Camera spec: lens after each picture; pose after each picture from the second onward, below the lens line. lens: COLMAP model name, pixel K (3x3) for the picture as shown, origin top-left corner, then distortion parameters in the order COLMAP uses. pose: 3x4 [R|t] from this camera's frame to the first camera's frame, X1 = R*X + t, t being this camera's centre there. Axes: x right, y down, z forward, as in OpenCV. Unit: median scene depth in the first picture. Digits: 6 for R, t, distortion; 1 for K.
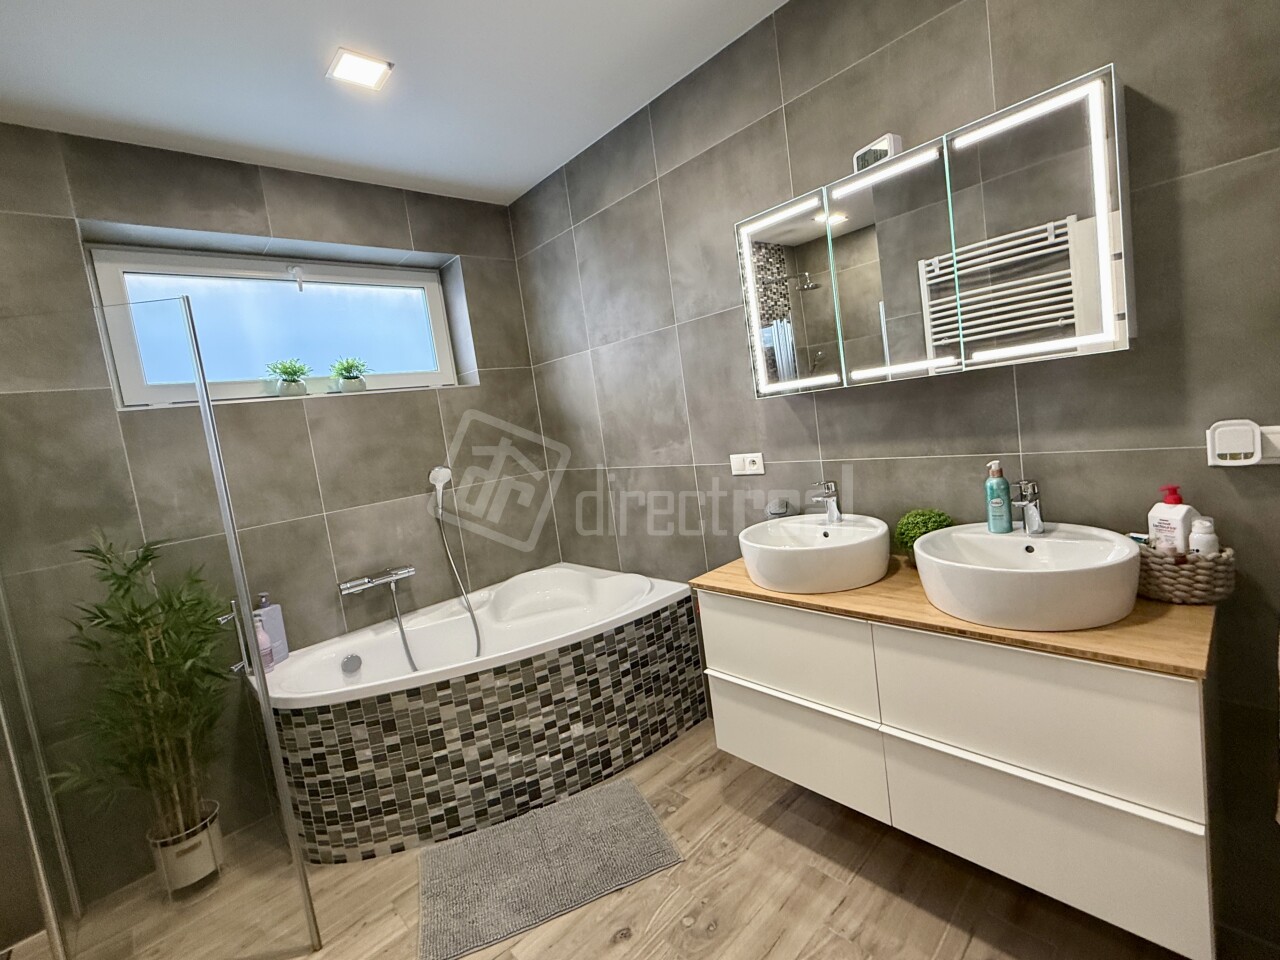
lens RADIAL K [[570.5, 0, 638.7], [0, 570.5, 470.6], [0, 0, 1]] dist [0.004589, 0.001028]
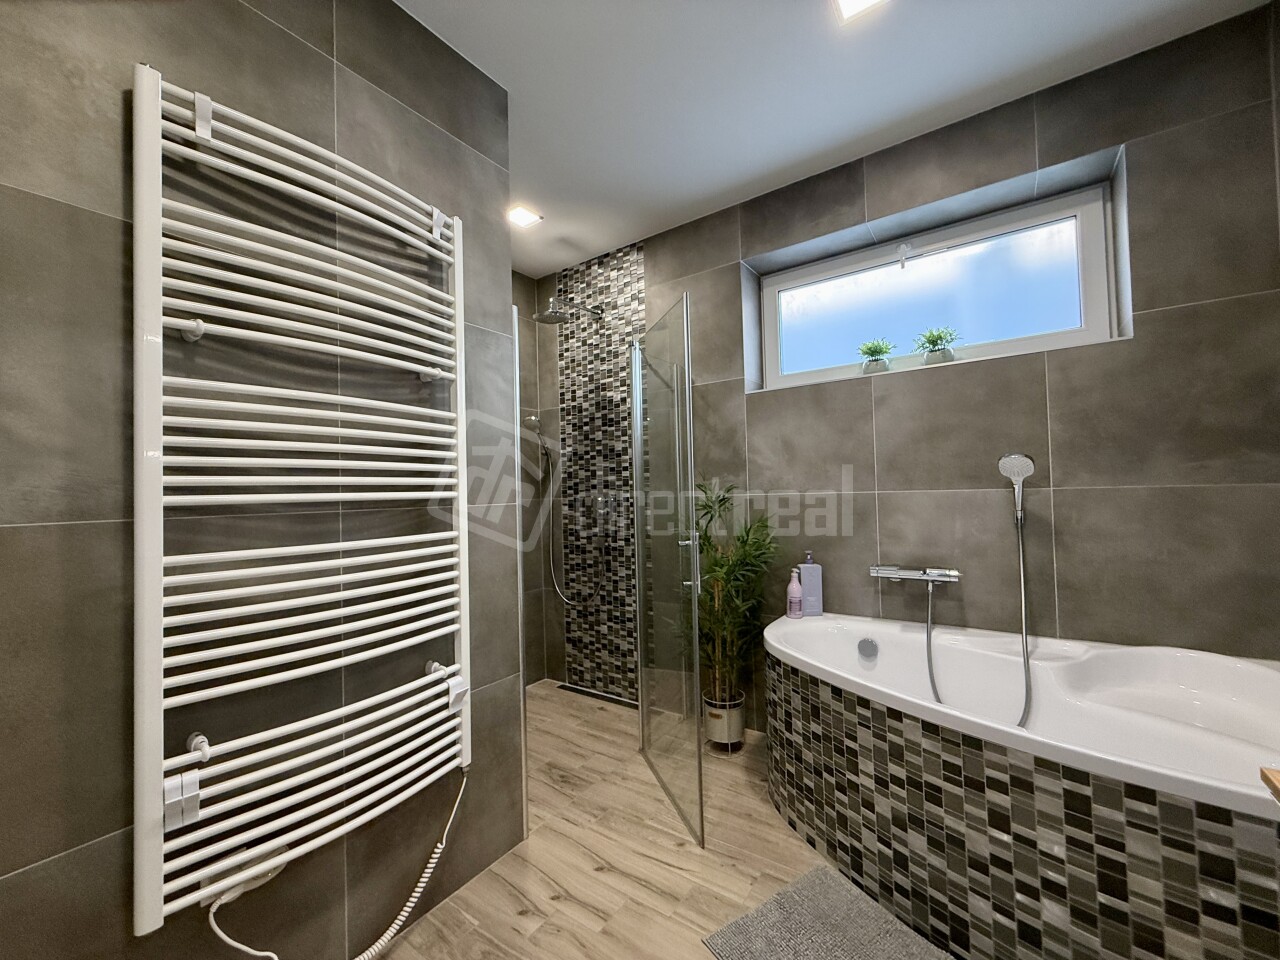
lens RADIAL K [[516.1, 0, 640.5], [0, 516.1, 485.6], [0, 0, 1]] dist [0.002248, -0.000709]
pose [[0.207552, 0.114700, -0.971476, 0.260611], [-0.096922, 0.990627, 0.096254, 0.019946], [0.973411, 0.074180, 0.216724, 0.454620]]
